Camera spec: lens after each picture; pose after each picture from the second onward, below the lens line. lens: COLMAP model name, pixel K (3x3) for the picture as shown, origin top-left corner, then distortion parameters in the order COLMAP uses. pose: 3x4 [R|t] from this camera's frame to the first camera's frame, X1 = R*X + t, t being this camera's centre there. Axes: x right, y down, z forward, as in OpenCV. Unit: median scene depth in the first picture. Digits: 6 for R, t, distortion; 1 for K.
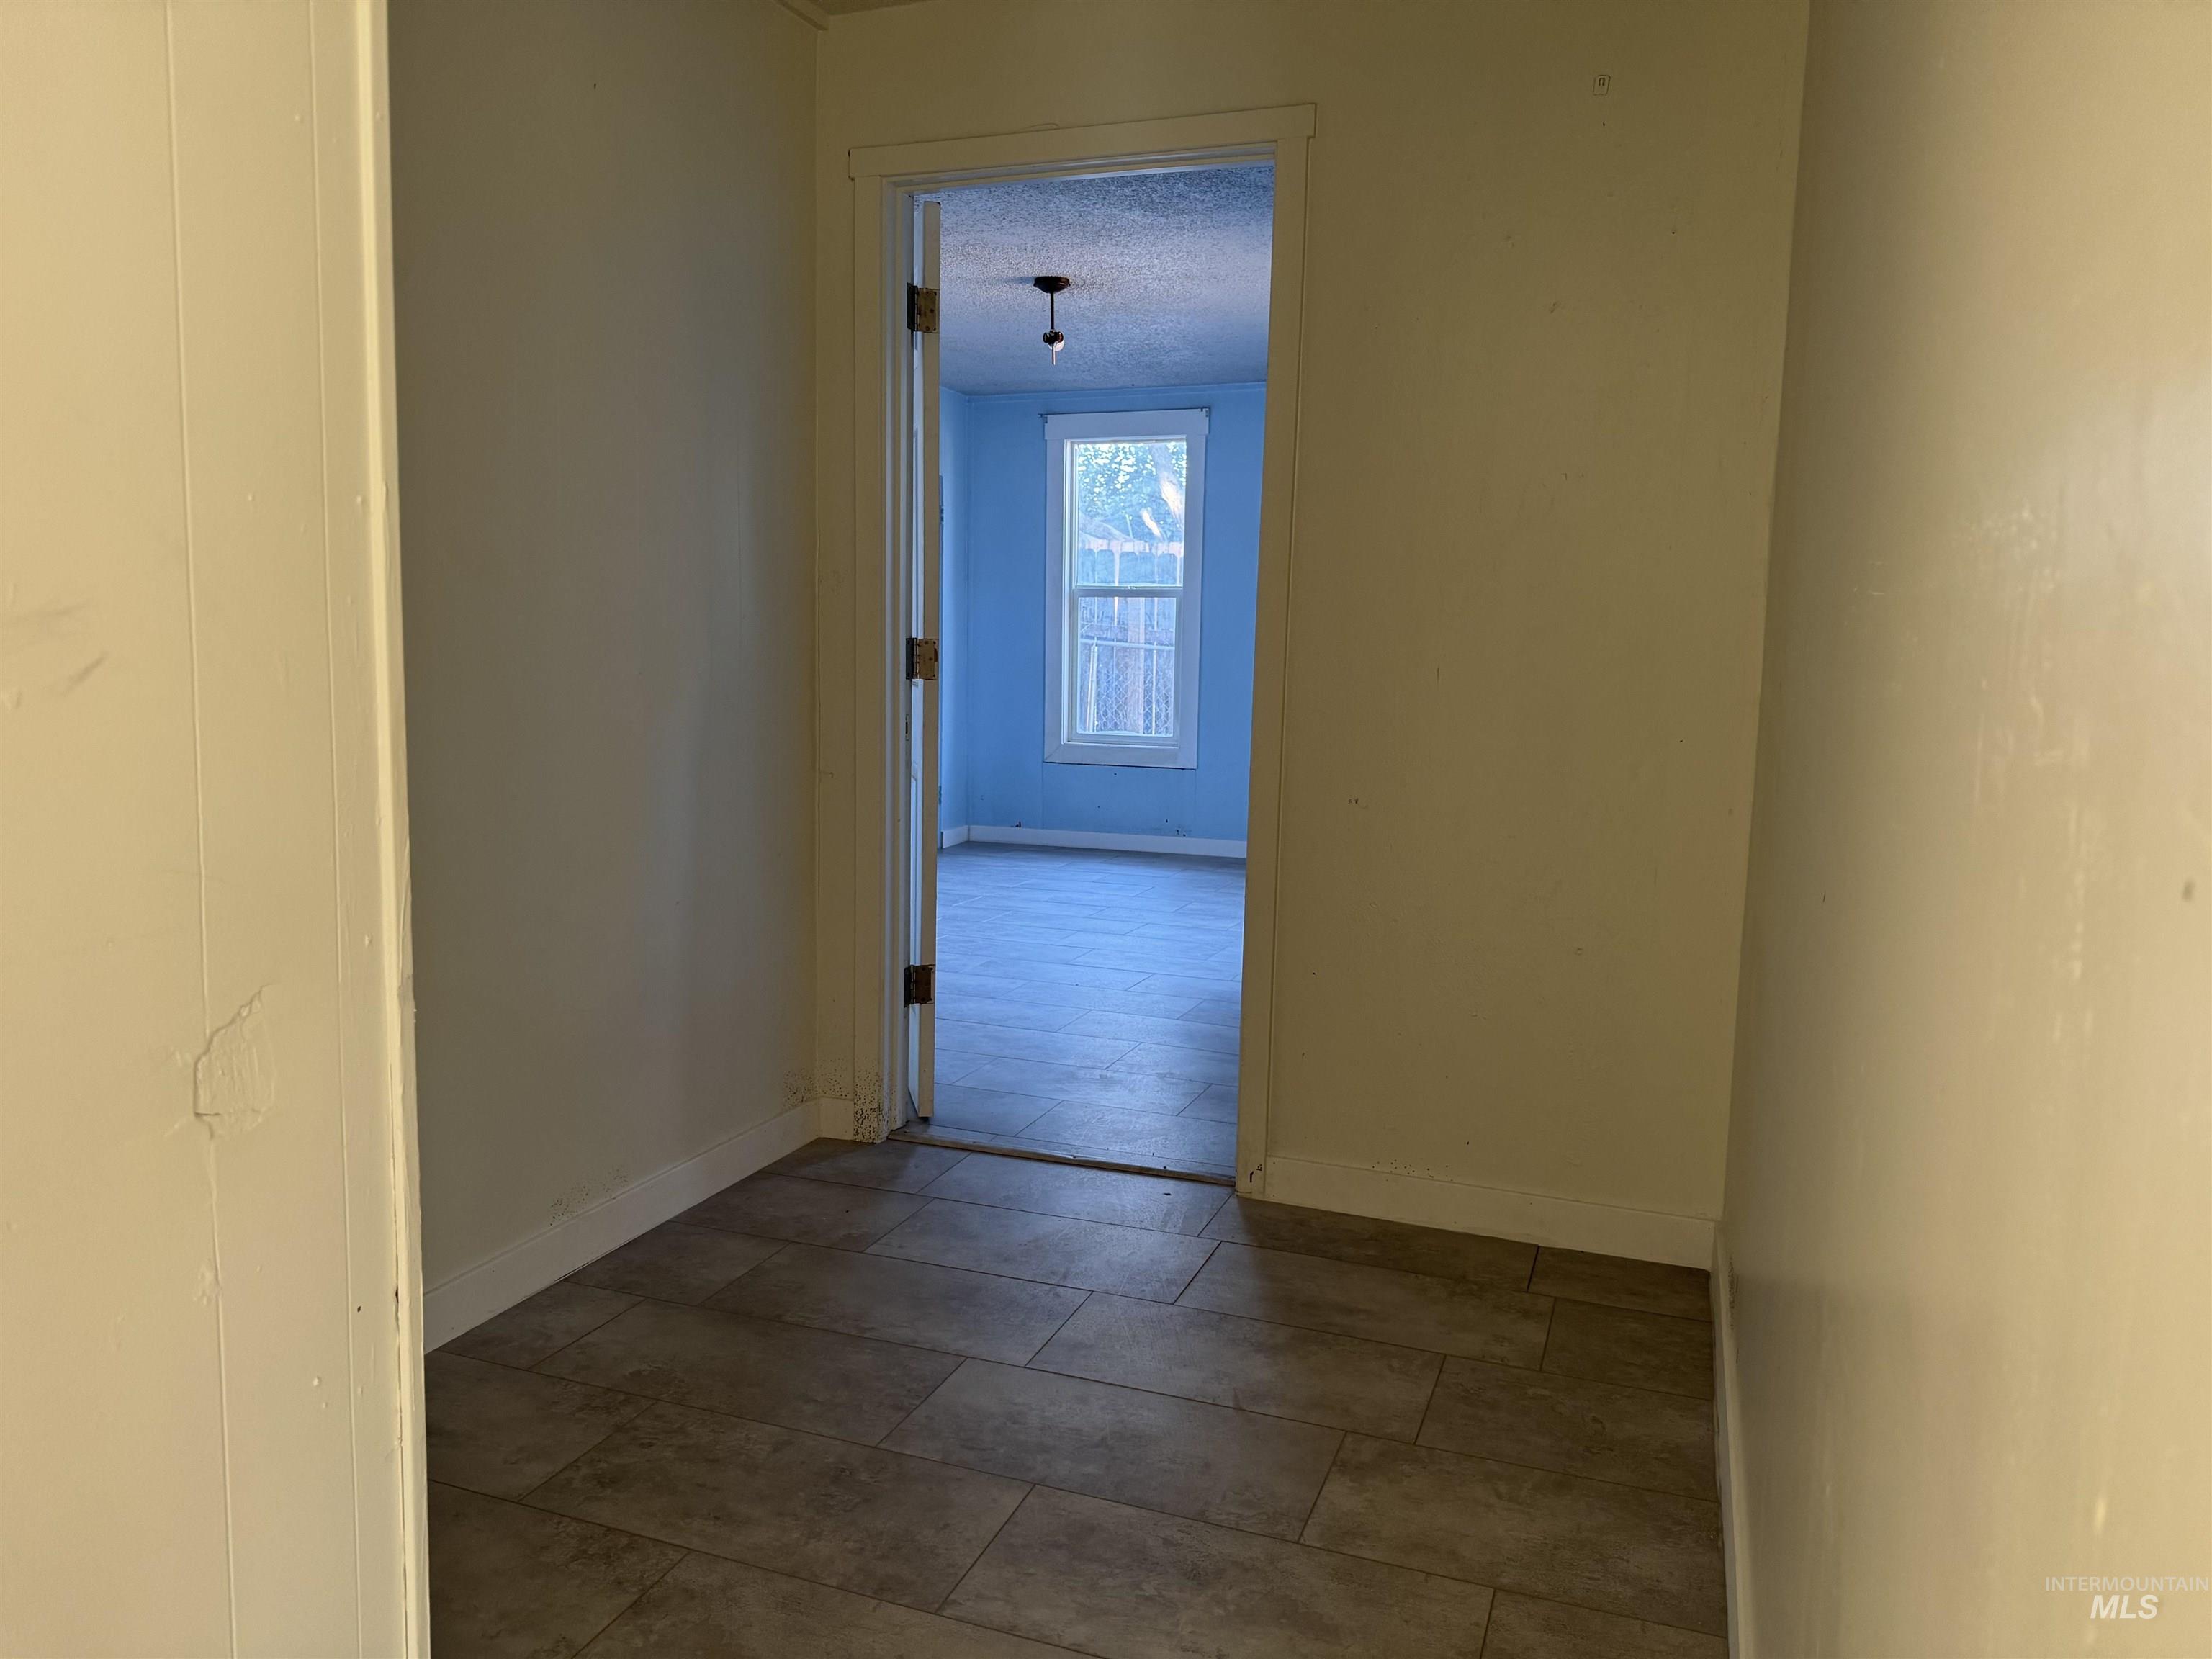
lens RADIAL K [[1553.6, 0, 1106.0], [0, 1553.6, 829.5], [0, 0, 1]] dist [0.143512, -0.000117]
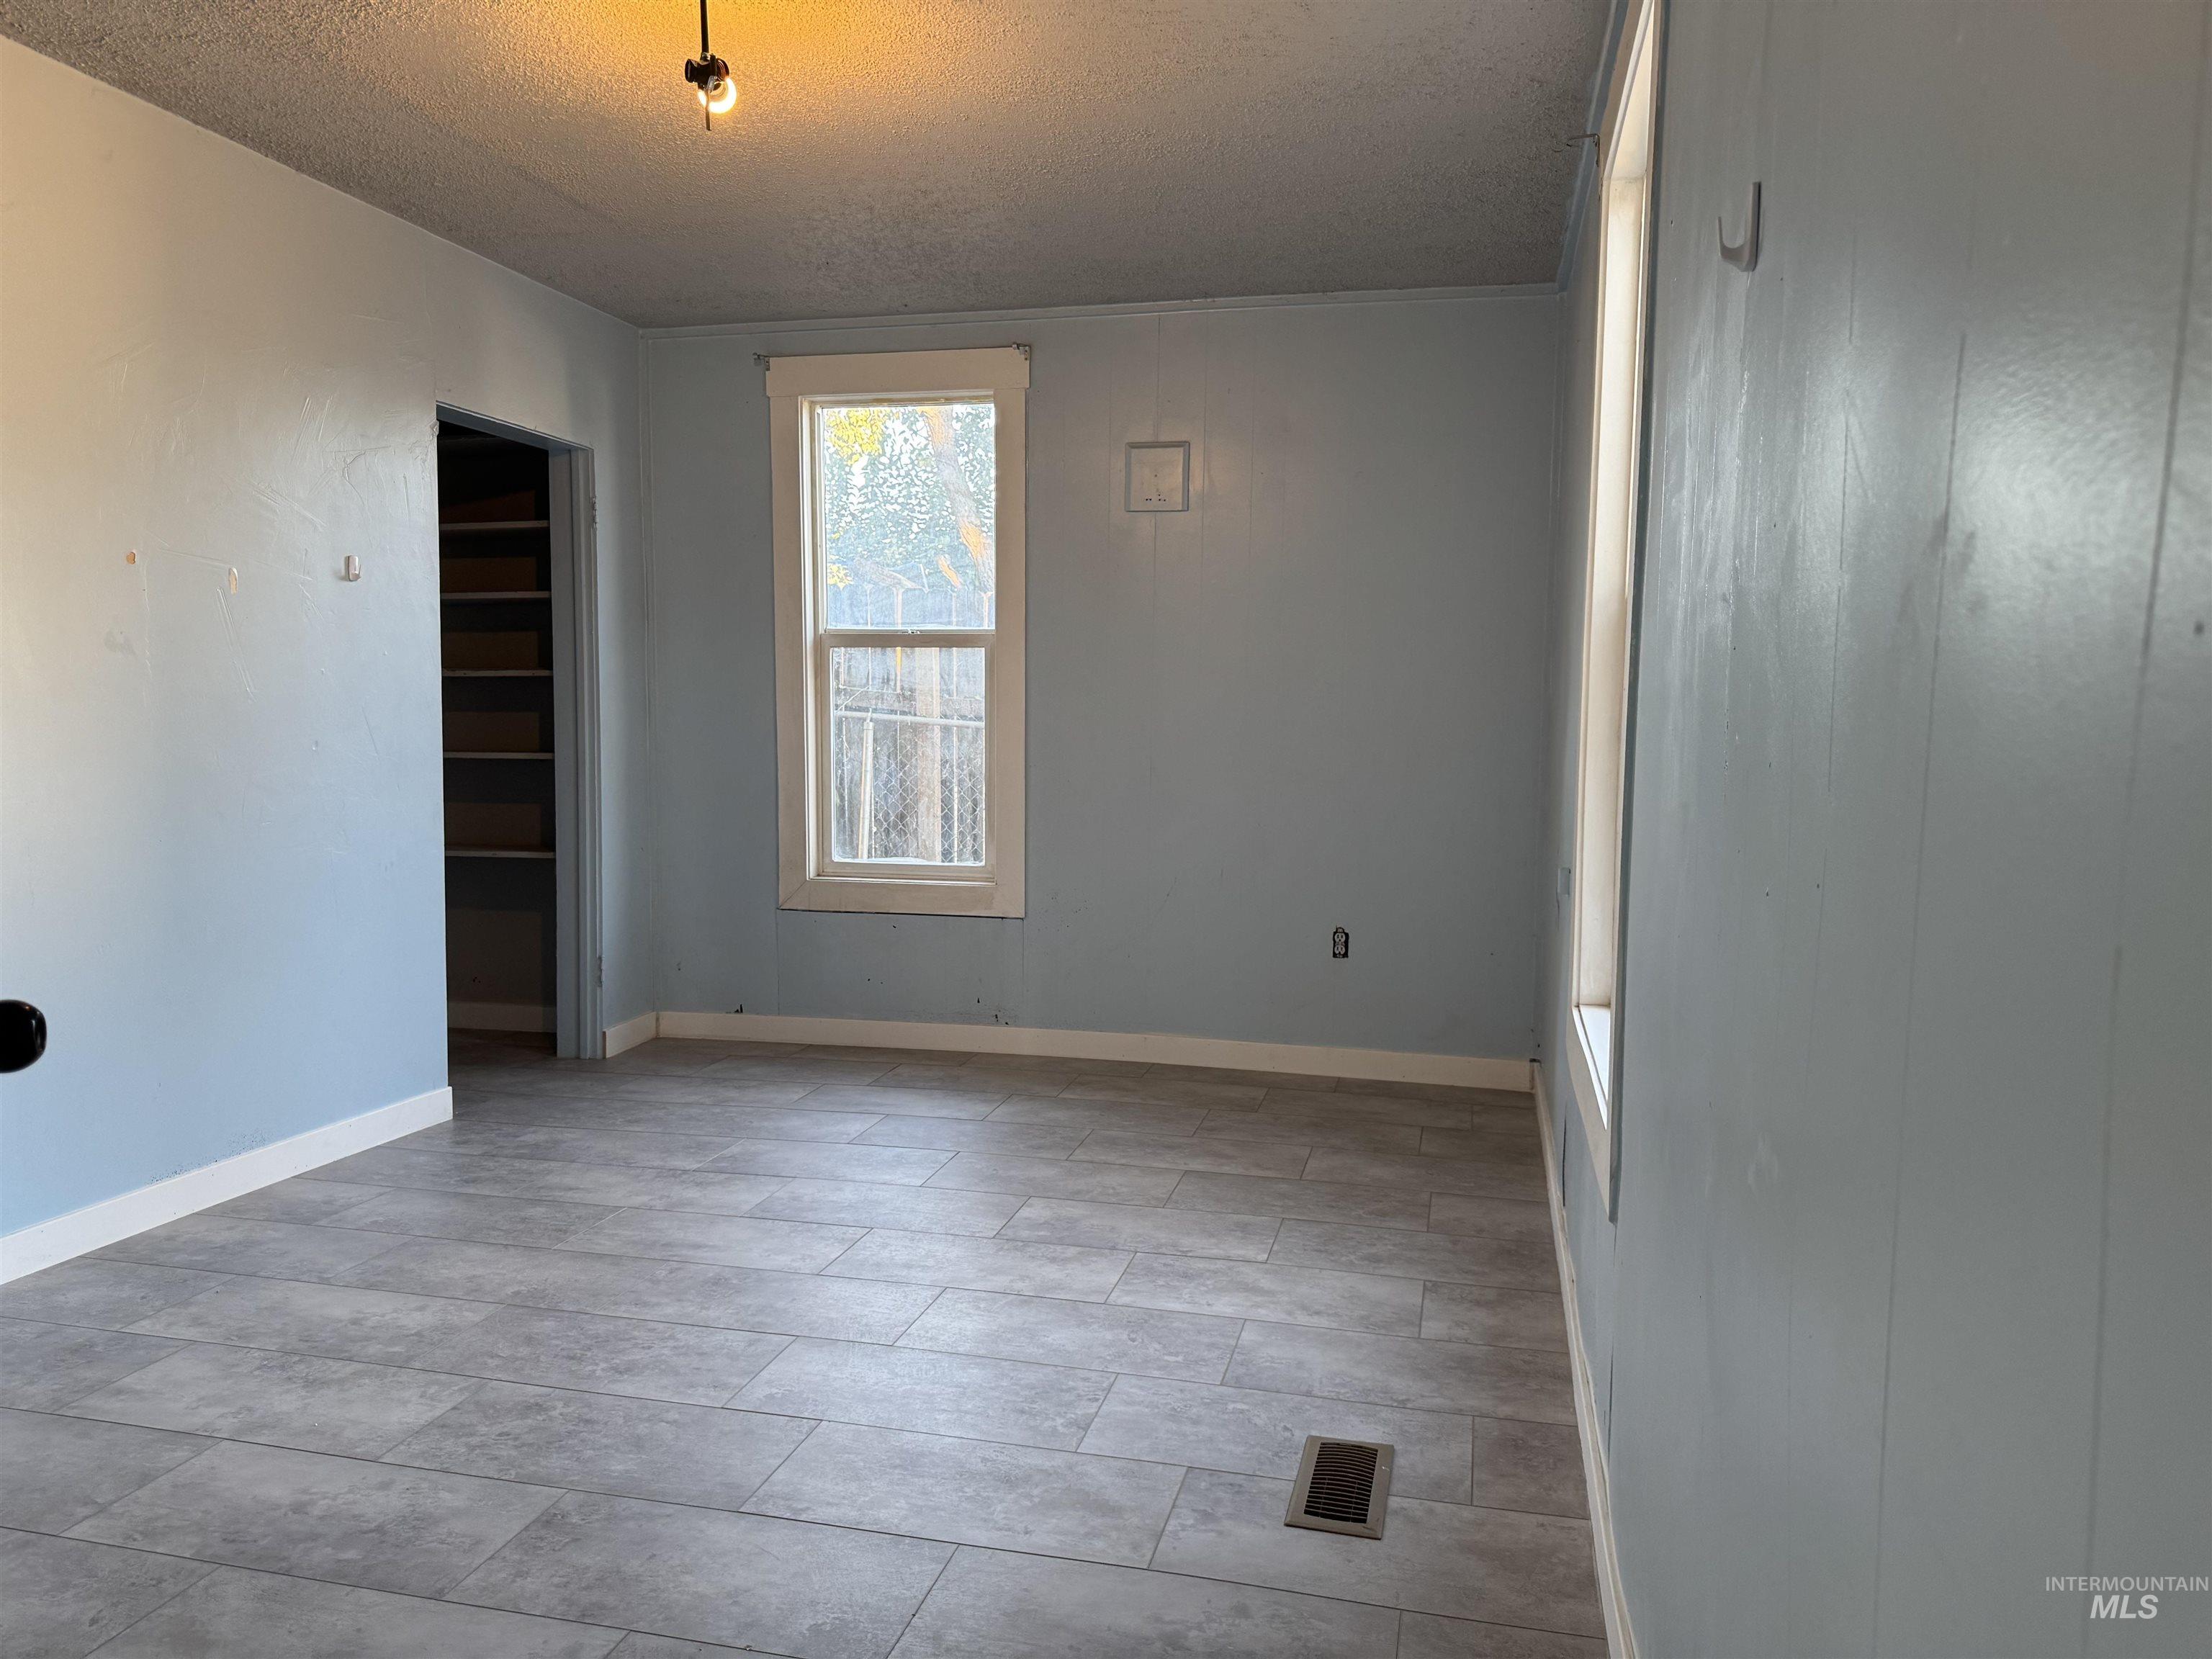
lens RADIAL K [[1553.6, 0, 1106.0], [0, 1553.6, 829.5], [0, 0, 1]] dist [0.143512, -0.000117]
pose [[0.992255, -0.019254, 0.122715, 0.013976], [0.024711, 0.998765, -0.043105, -0.044041], [-0.121734, 0.045803, 0.991505, 0.355567]]
